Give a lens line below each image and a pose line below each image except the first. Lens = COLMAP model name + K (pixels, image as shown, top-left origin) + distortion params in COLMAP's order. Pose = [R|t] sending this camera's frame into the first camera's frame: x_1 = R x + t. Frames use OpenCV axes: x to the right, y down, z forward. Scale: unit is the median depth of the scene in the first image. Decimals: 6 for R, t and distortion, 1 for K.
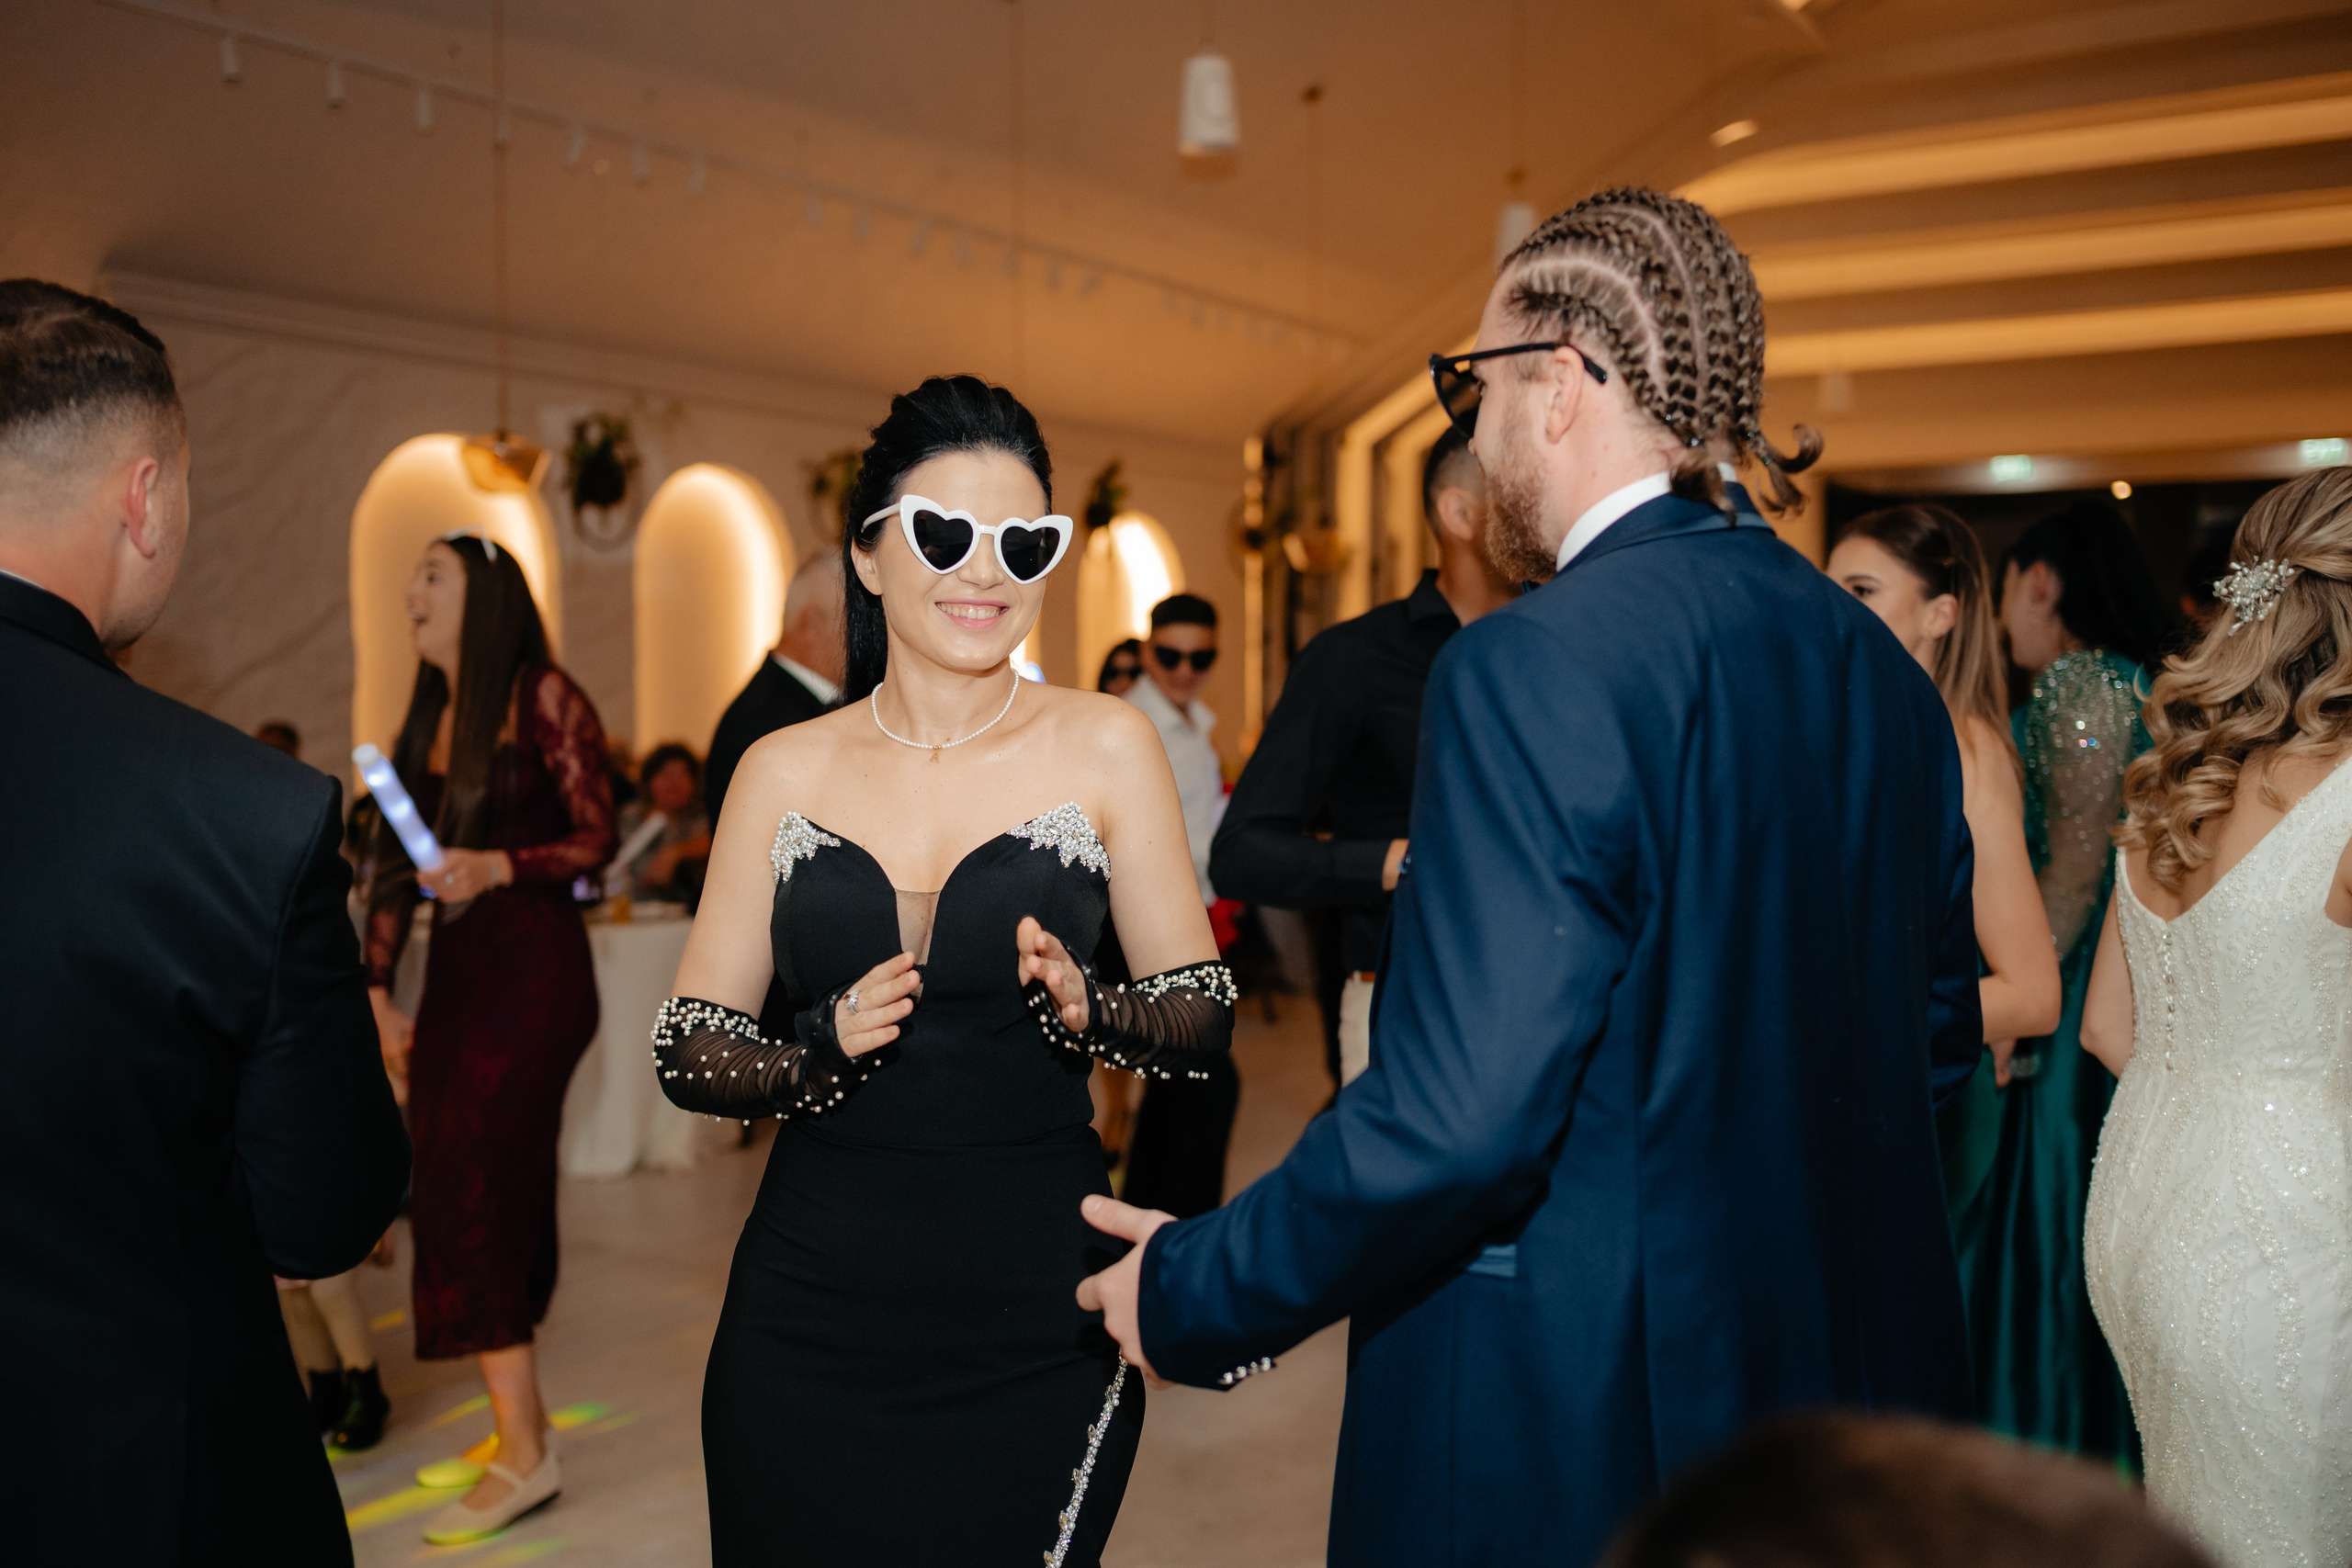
lens RADIAL K [[2284.8, 0, 1163.0], [0, 2284.8, 772.7], [0, 0, 1]] dist [-0.029609, 0.000000]
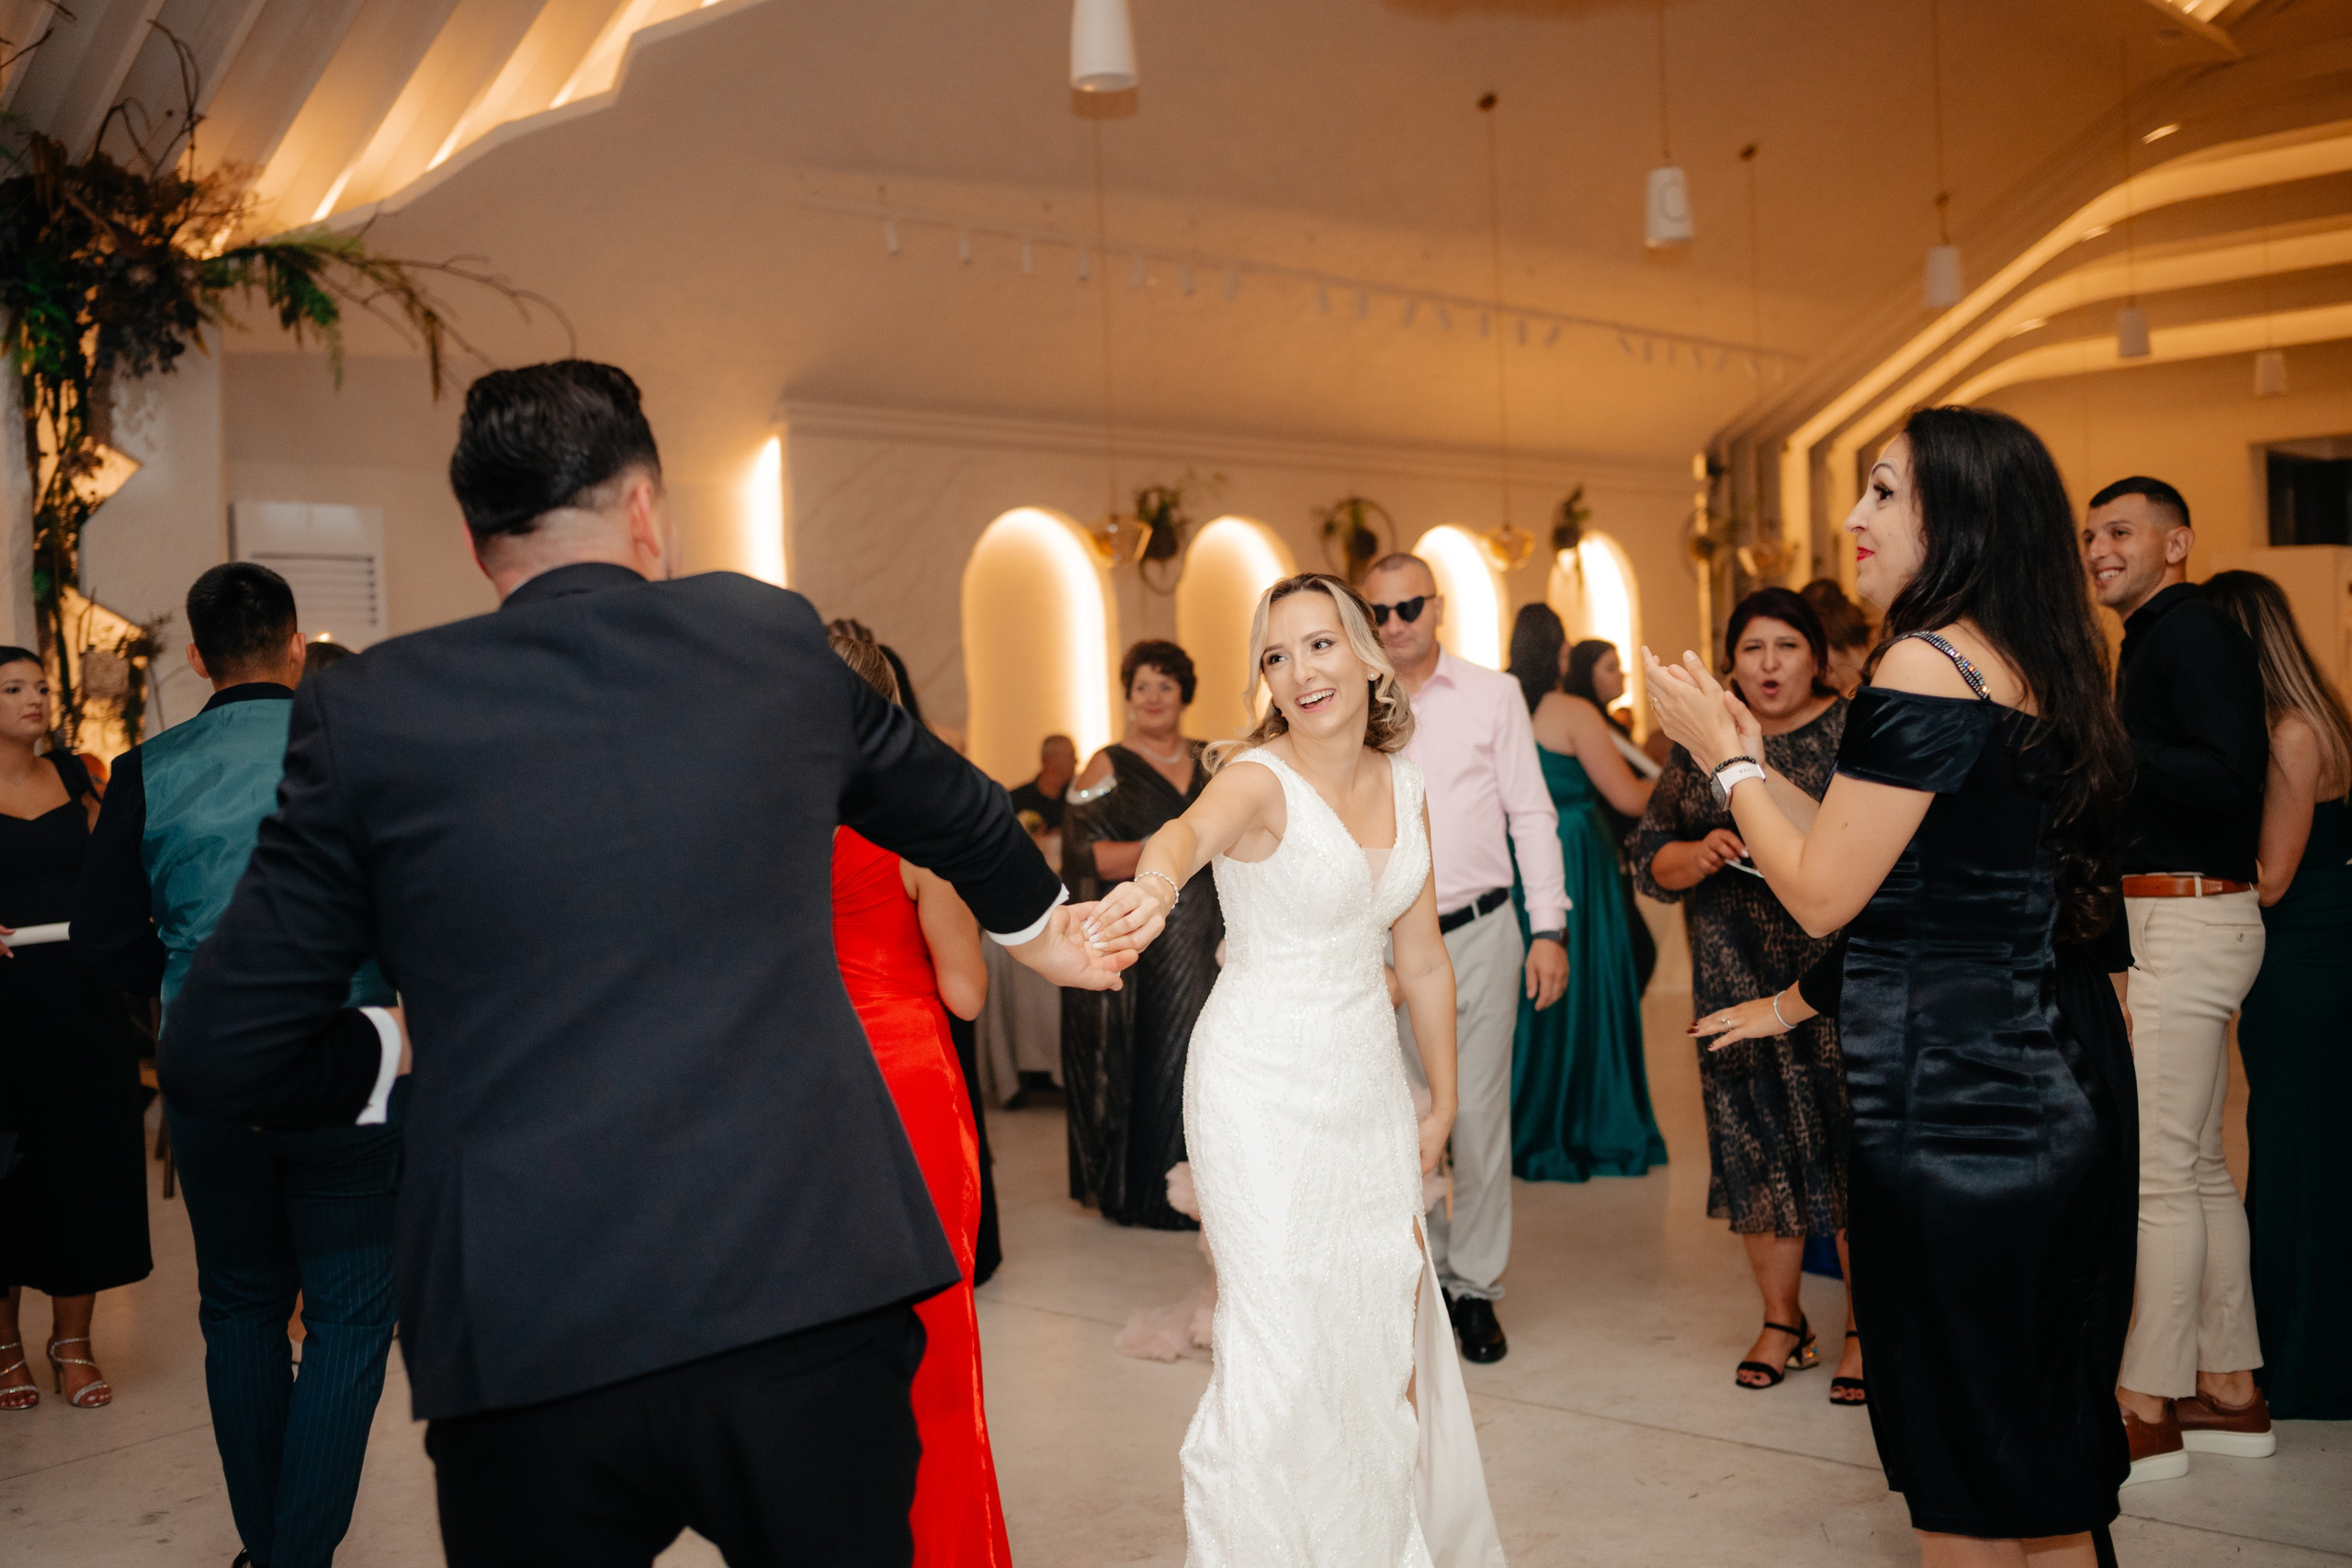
lens RADIAL K [[2284.8, 0, 1163.4], [0, 2284.8, 789.8], [0, 0, 1]] dist [-0.029609, 0.000000]
pose [[0.982065, -0.033193, -0.185598, -0.017977], [0.035456, 0.999332, 0.008888, -0.004585], [0.185178, -0.015309, 0.982586, -0.144701]]
